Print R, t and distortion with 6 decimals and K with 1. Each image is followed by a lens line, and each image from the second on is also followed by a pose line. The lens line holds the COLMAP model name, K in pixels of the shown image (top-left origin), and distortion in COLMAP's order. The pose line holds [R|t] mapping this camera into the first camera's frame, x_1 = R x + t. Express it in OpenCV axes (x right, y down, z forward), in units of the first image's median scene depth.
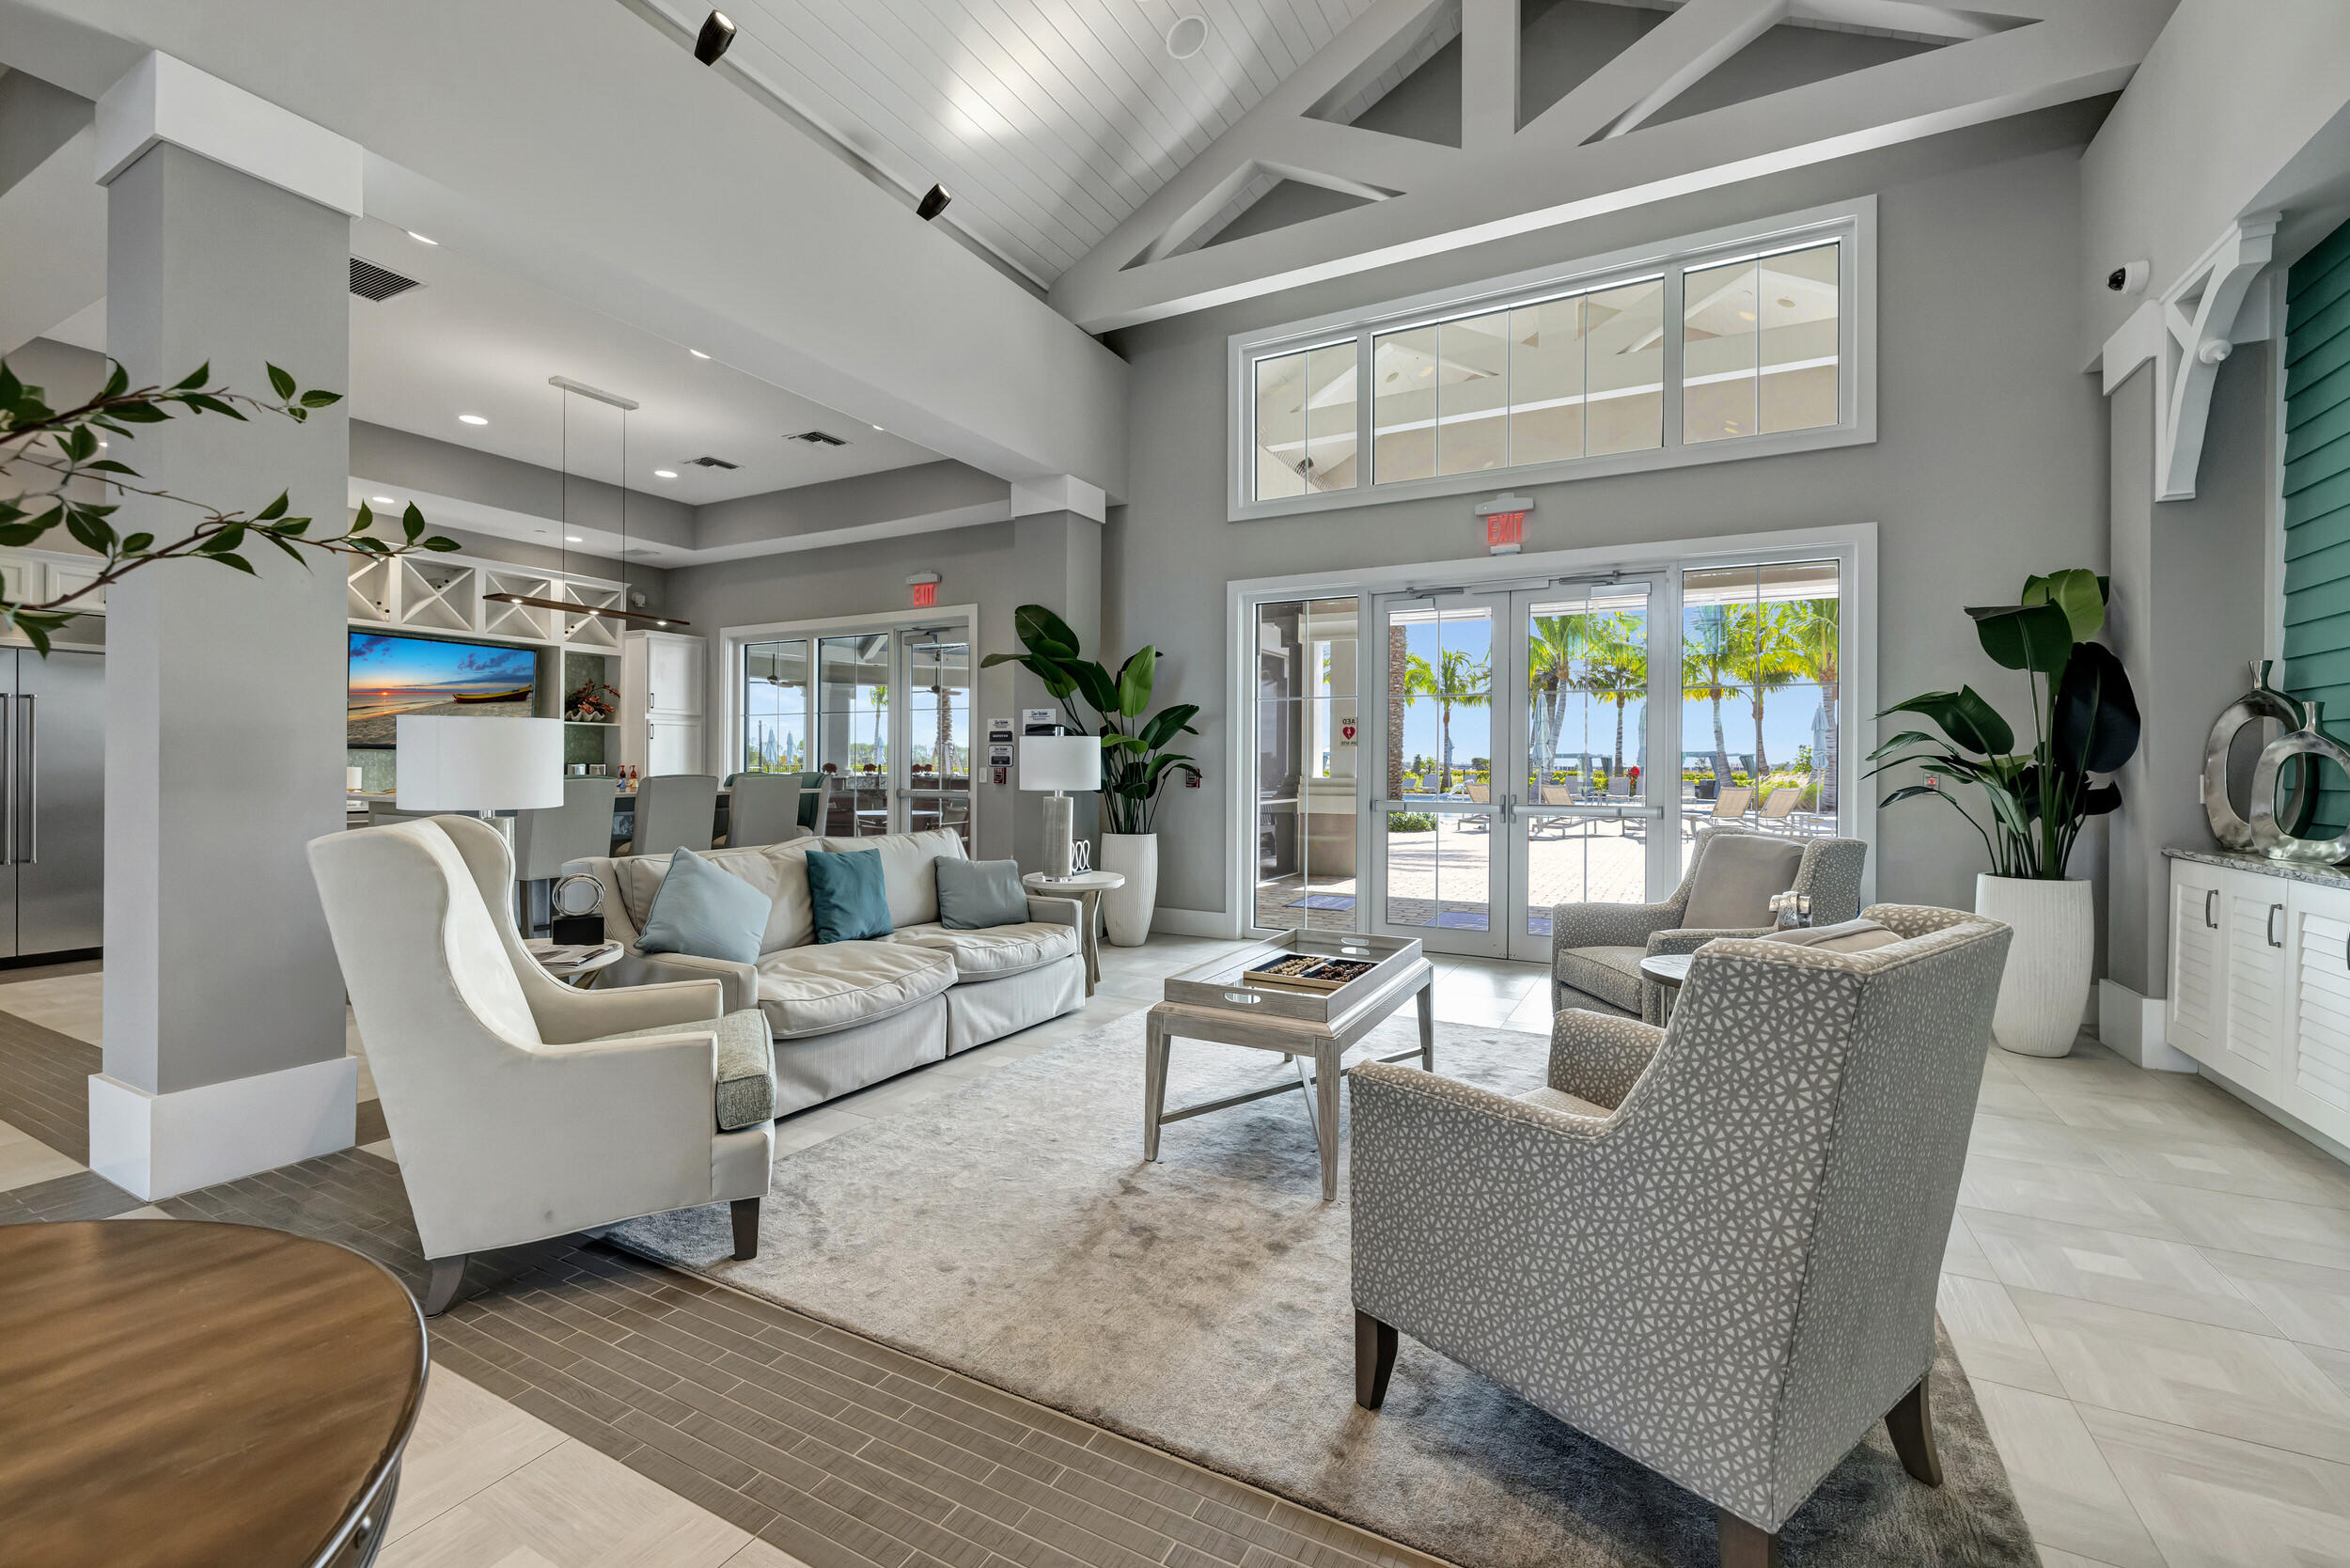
lens RADIAL K [[985.2, 0, 1176.6], [0, 985.2, 772.8], [0, 0, 1]] dist [-0.000620, 0.000196]
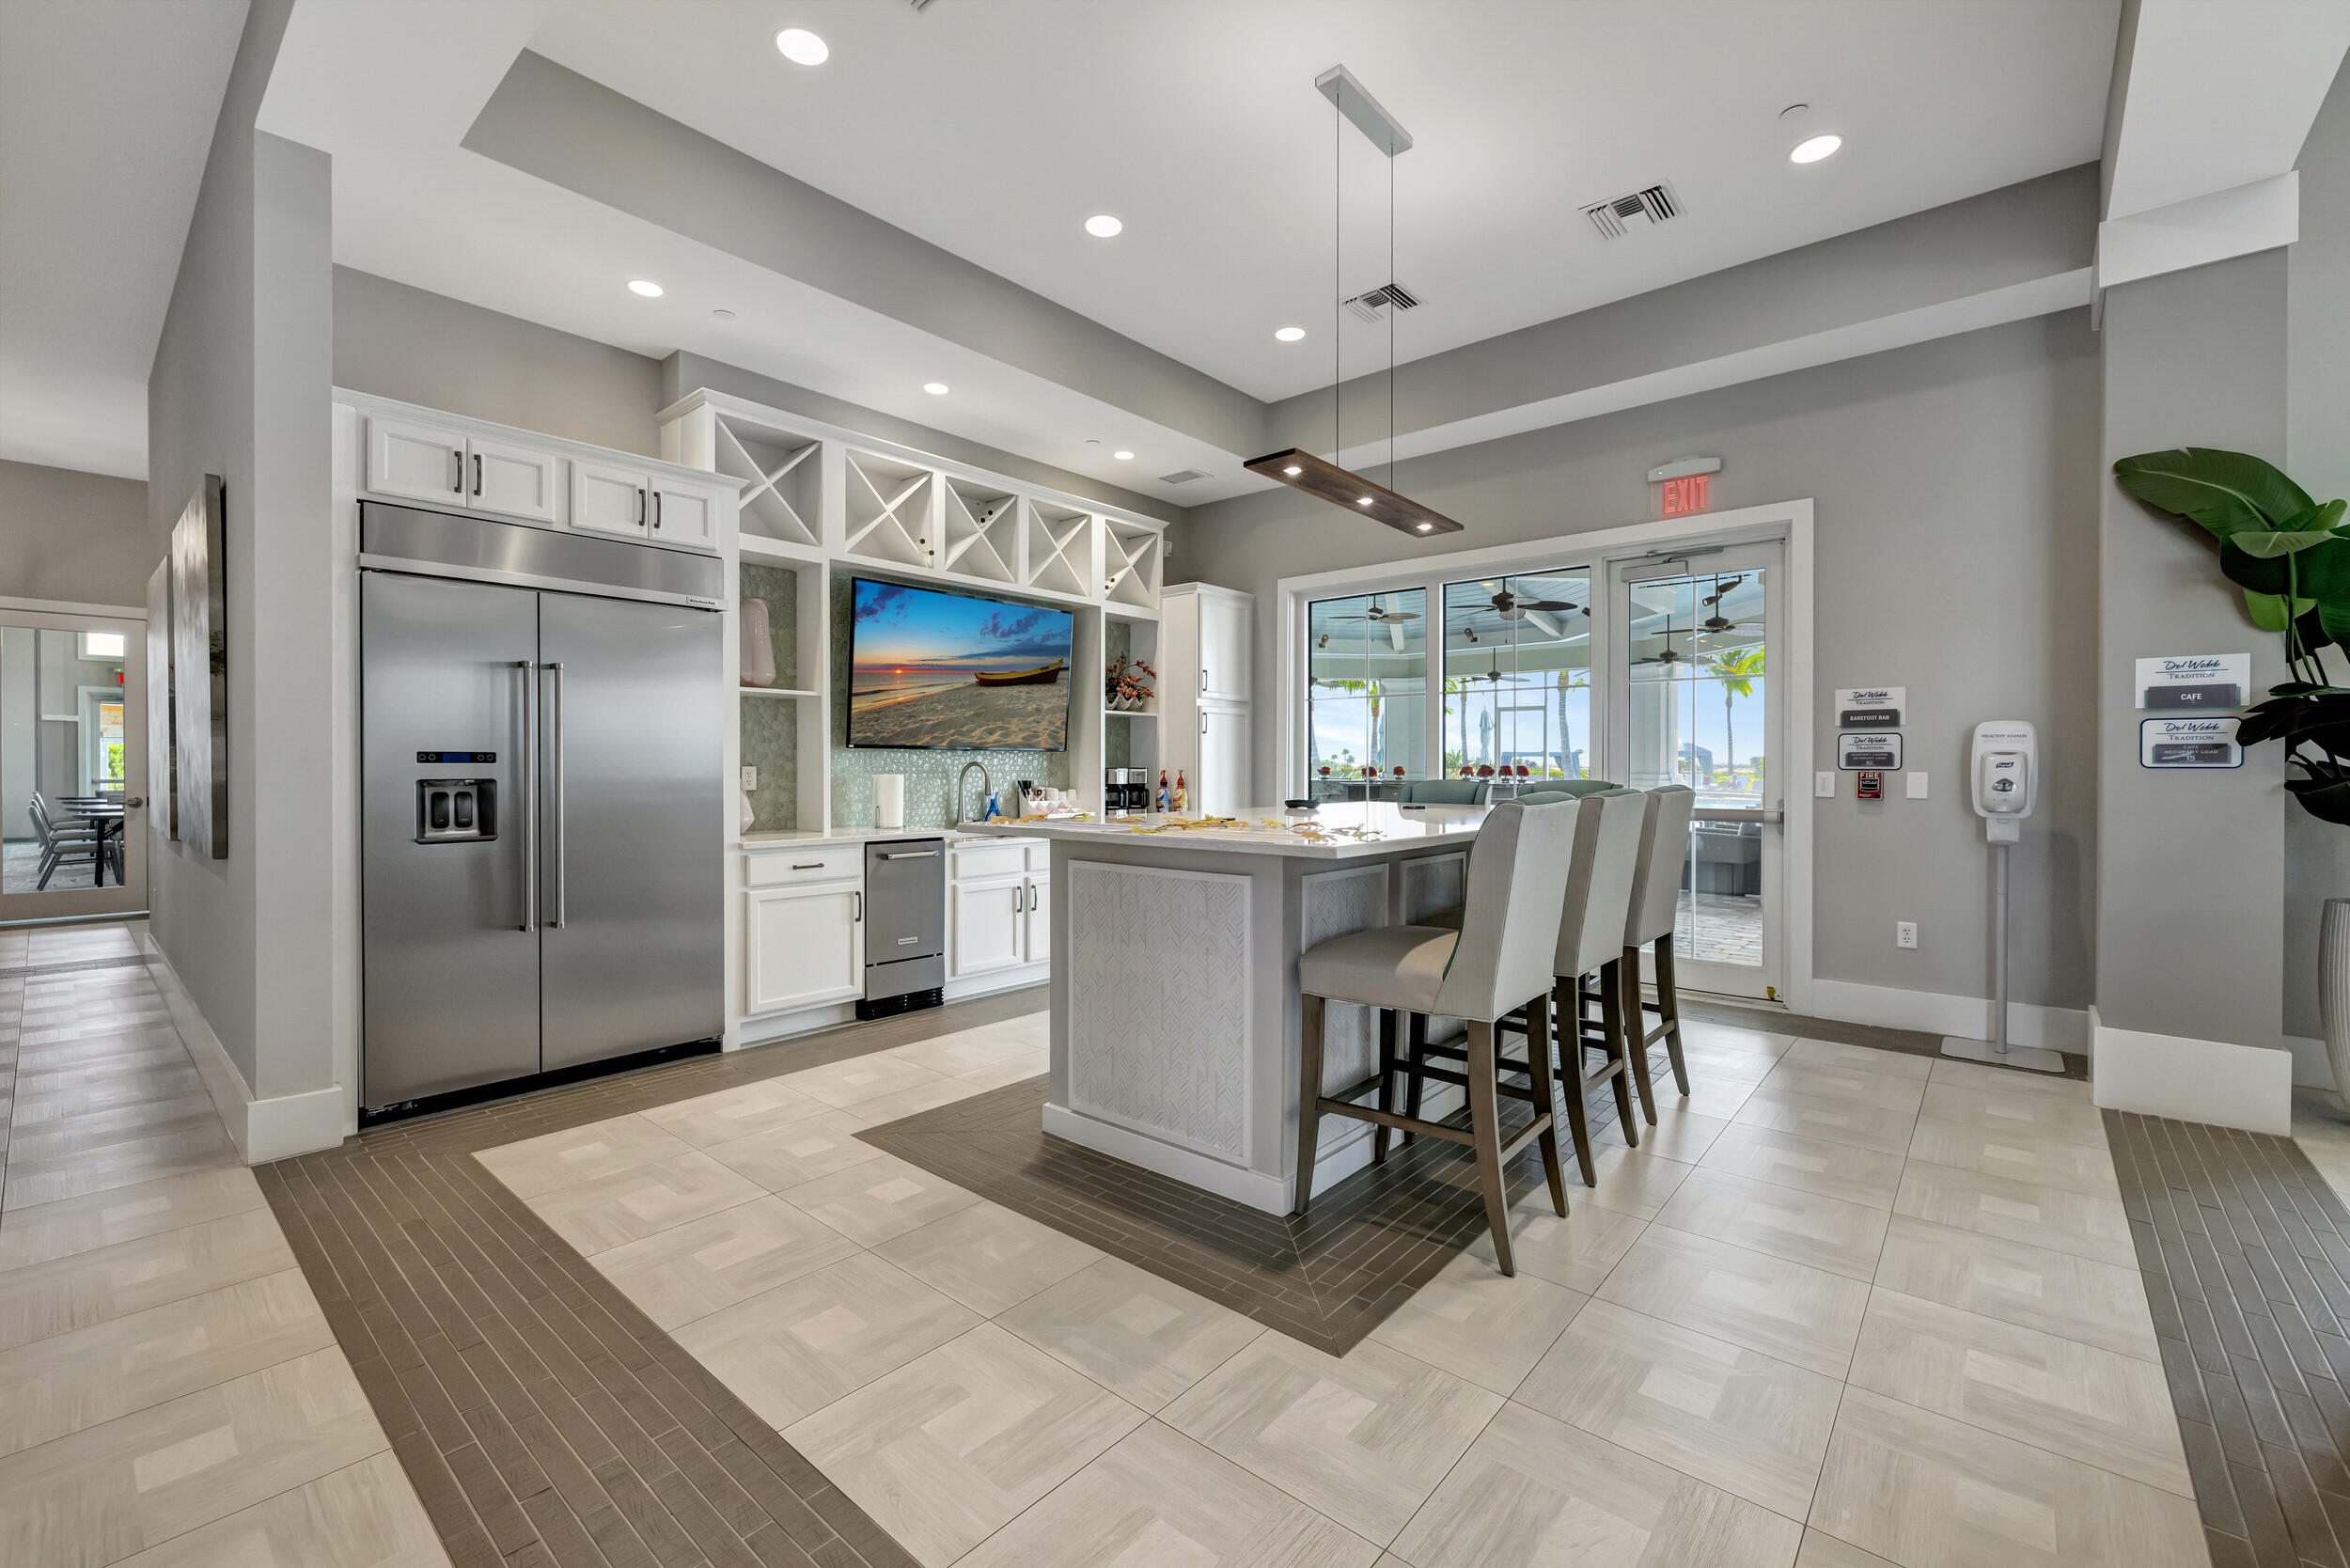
lens RADIAL K [[985.2, 0, 1171.7], [0, 985.2, 780.0], [0, 0, 1]] dist [-0.000620, 0.000196]
pose [[0.976021, -0.001048, -0.217676, -0.436533], [0.001702, 0.999995, 0.002813, -0.002577], [0.217672, -0.003116, 0.976017, 0.317964]]
